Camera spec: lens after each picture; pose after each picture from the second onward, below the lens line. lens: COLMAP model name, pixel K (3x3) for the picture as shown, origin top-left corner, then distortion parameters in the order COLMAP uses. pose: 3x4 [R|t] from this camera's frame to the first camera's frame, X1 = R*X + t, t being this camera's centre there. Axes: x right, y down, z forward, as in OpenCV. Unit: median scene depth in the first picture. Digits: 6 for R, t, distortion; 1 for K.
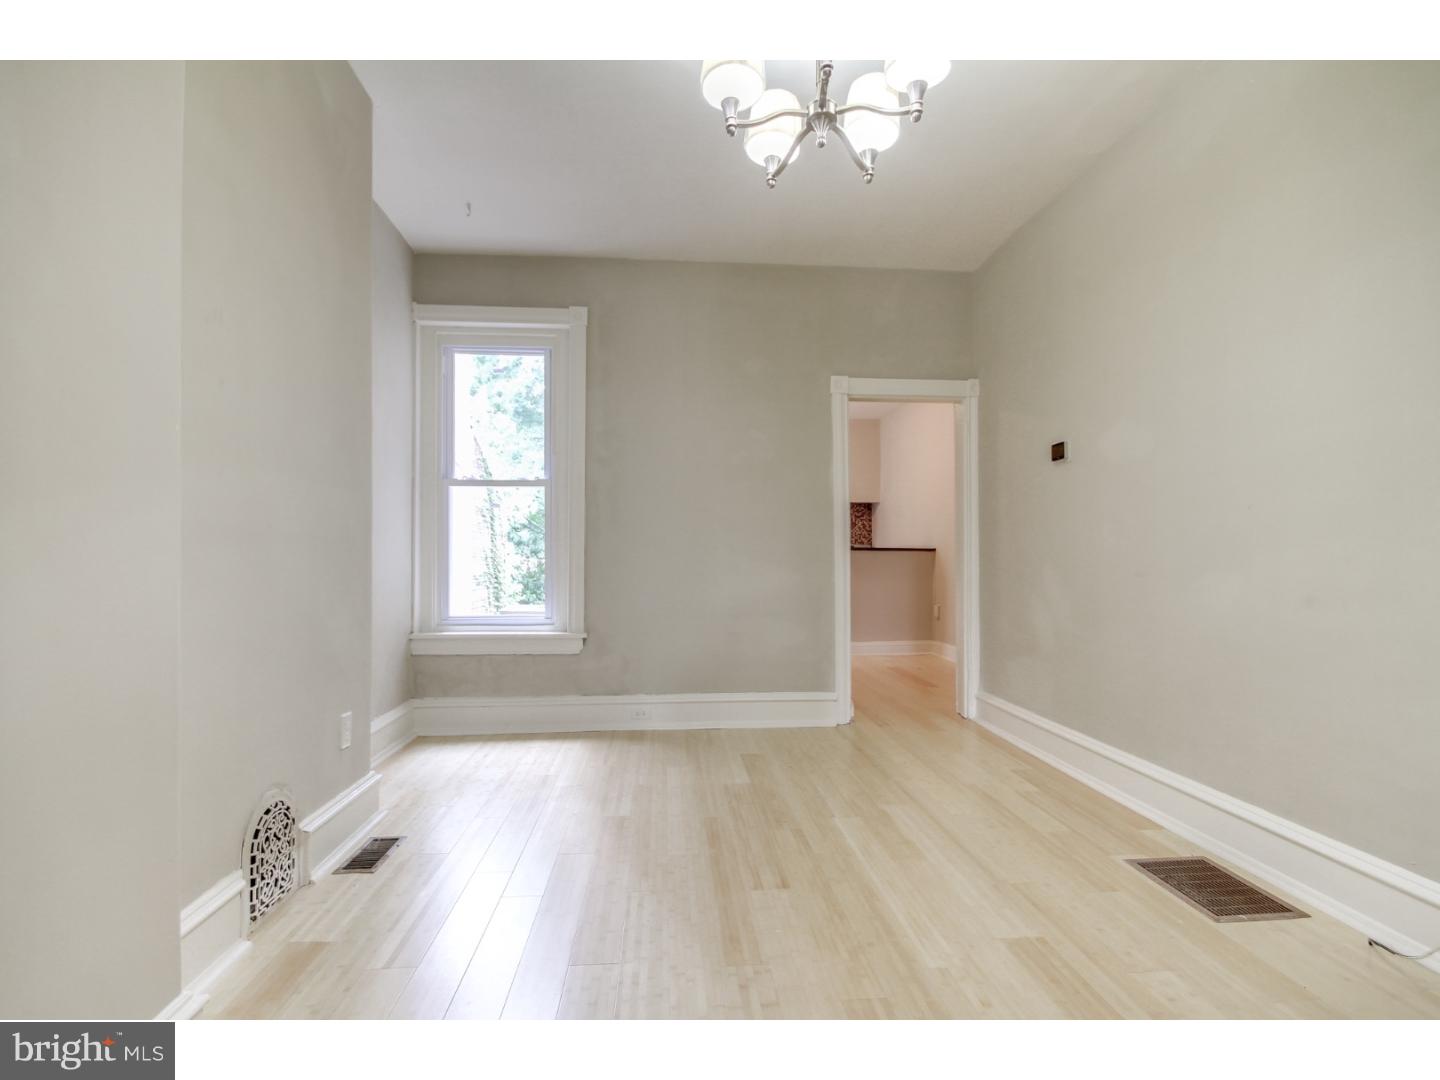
lens RADIAL K [[683.4, 0, 720.8], [0, 683.4, 545.2], [0, 0, 1]] dist [0.009705, -0.006624]
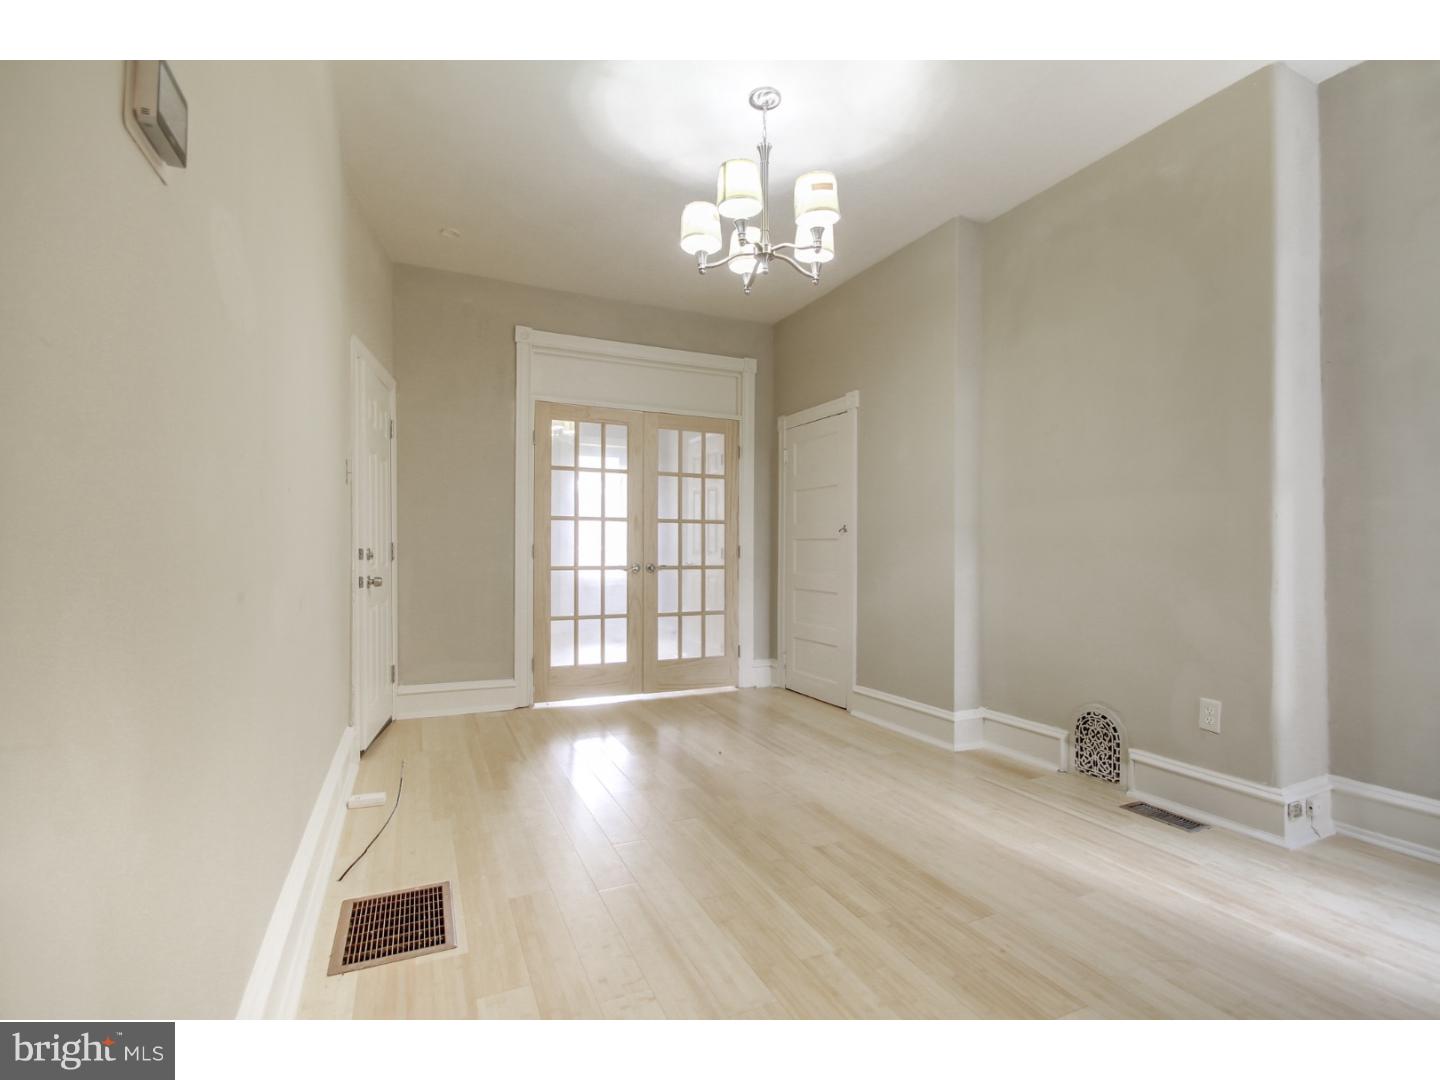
lens RADIAL K [[683.4, 0, 722.9], [0, 683.4, 547.3], [0, 0, 1]] dist [0.009705, -0.006624]
pose [[-0.940706, -0.003773, -0.339201, 0.598604], [0.004228, 0.999730, -0.022845, 0.029360], [0.339196, -0.022925, -0.940436, 1.935973]]
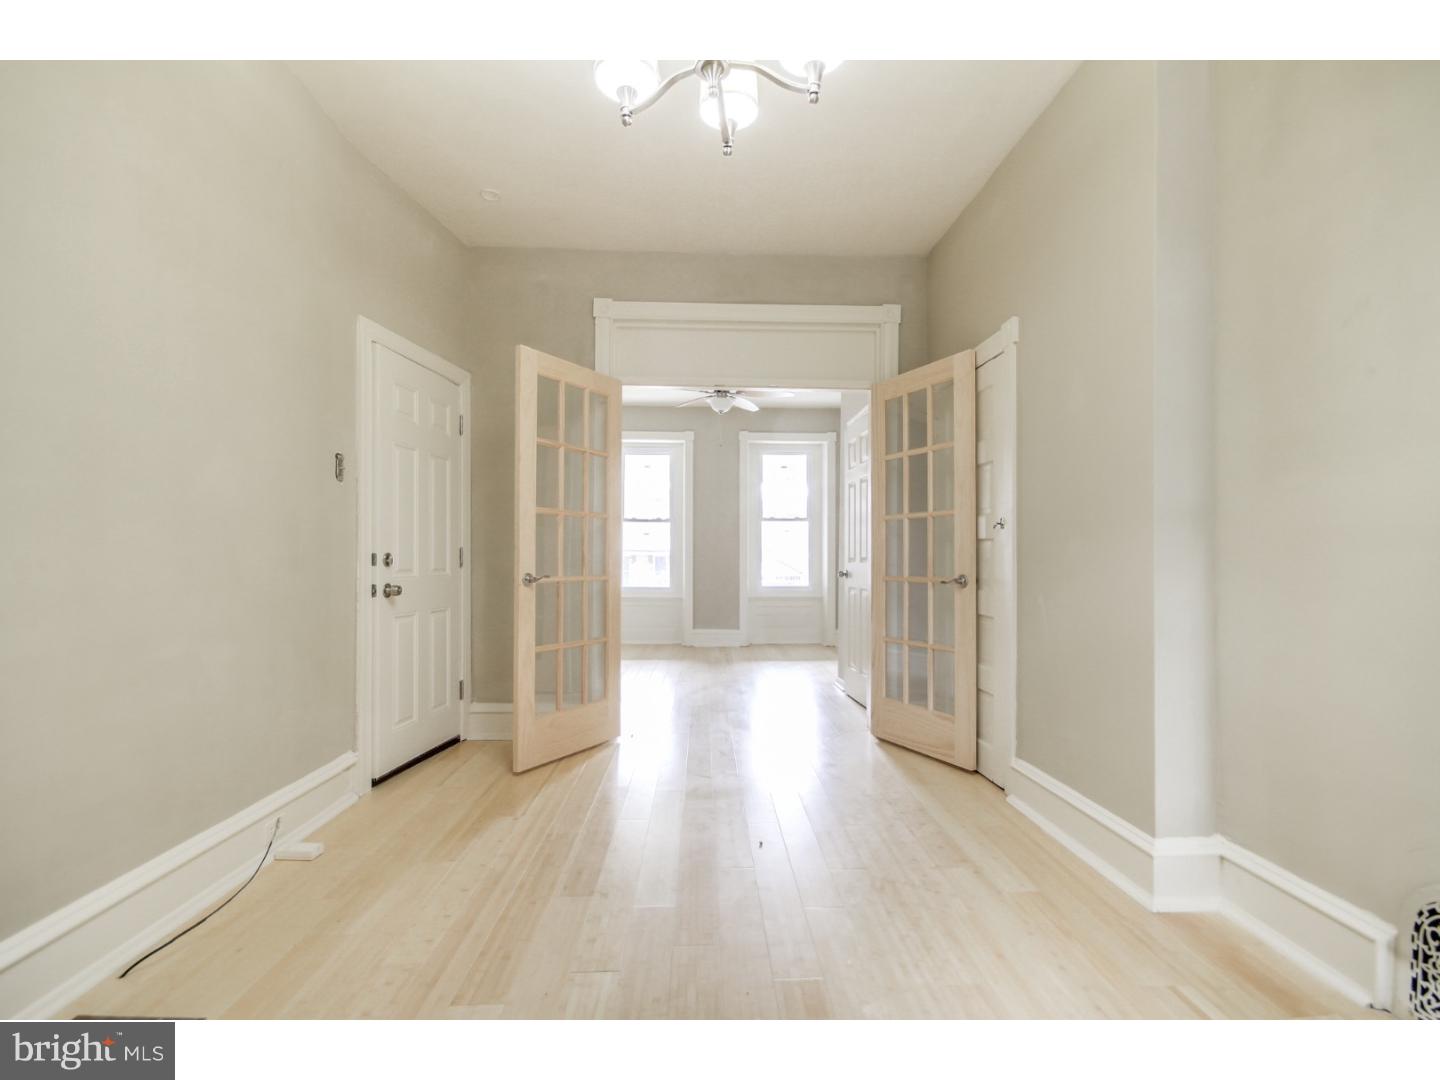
lens RADIAL K [[683.4, 0, 712.7], [0, 683.4, 547.0], [0, 0, 1]] dist [0.009705, -0.006624]
pose [[-0.998611, -0.002387, 0.052631, 0.086347], [-0.004054, 0.999492, -0.031598, 0.021564], [-0.052529, -0.031767, -0.998114, 1.565005]]
